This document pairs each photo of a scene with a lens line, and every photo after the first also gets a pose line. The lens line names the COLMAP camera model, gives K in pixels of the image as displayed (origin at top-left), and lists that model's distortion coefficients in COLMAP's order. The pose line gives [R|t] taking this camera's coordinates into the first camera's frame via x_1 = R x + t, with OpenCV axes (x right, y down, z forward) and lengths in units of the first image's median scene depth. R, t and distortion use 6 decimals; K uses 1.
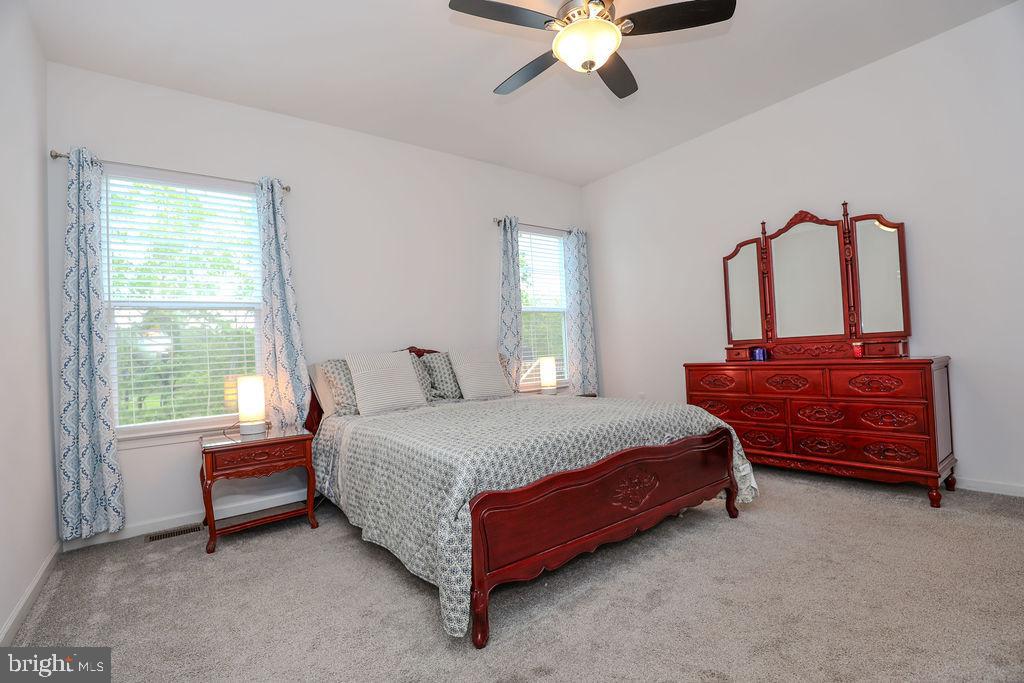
lens RADIAL K [[462.8, 0, 517.9], [0, 462.8, 344.1], [0, 0, 1]] dist [-0.041002, 0.007380]
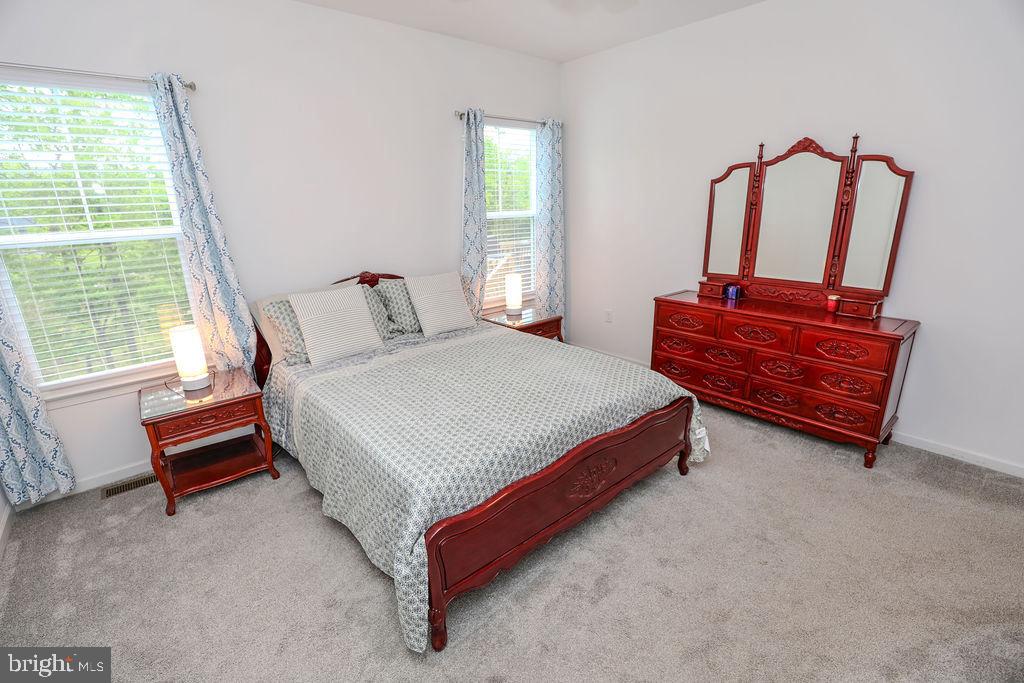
lens RADIAL K [[462.5, 0, 516.0], [0, 462.5, 342.1], [0, 0, 1]] dist [-0.041275, 0.007667]
pose [[0.997558, 0.011380, 0.068913, 0.009848], [-0.031938, 0.951769, 0.305148, -0.209117], [-0.062116, -0.306604, 0.949808, 0.105752]]
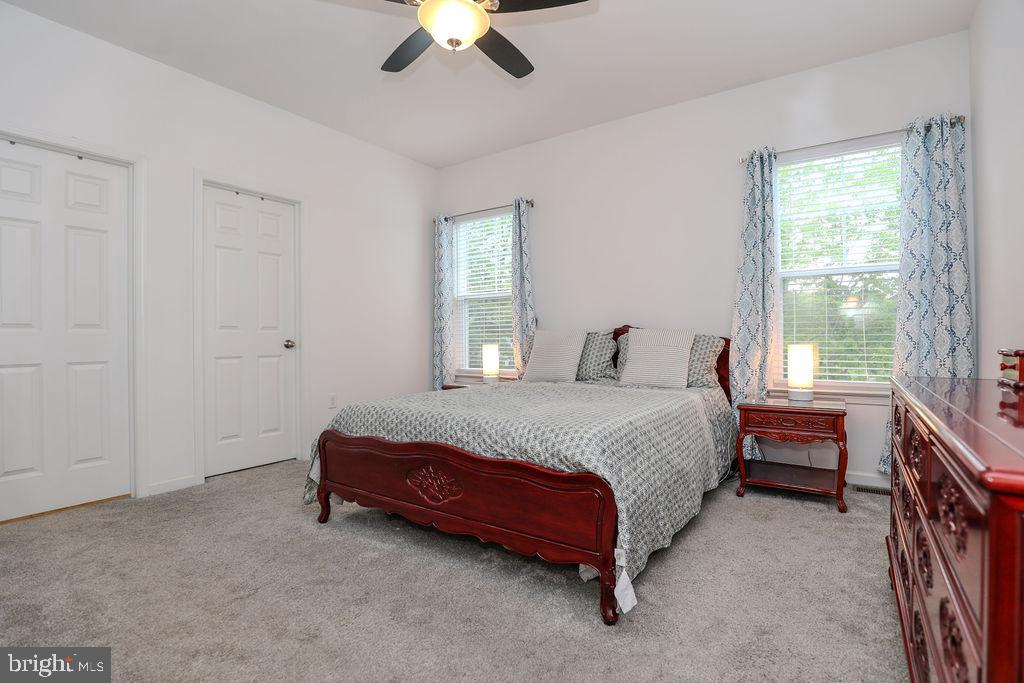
lens RADIAL K [[465.6, 0, 561.9], [0, 465.6, 339.8], [0, 0, 1]] dist [-0.000703, -0.000062]
pose [[0.359928, 0.056482, -0.931269, 0.950956], [0.005589, 0.998017, 0.062691, -0.036367], [0.932964, -0.027769, 0.358898, 0.696569]]
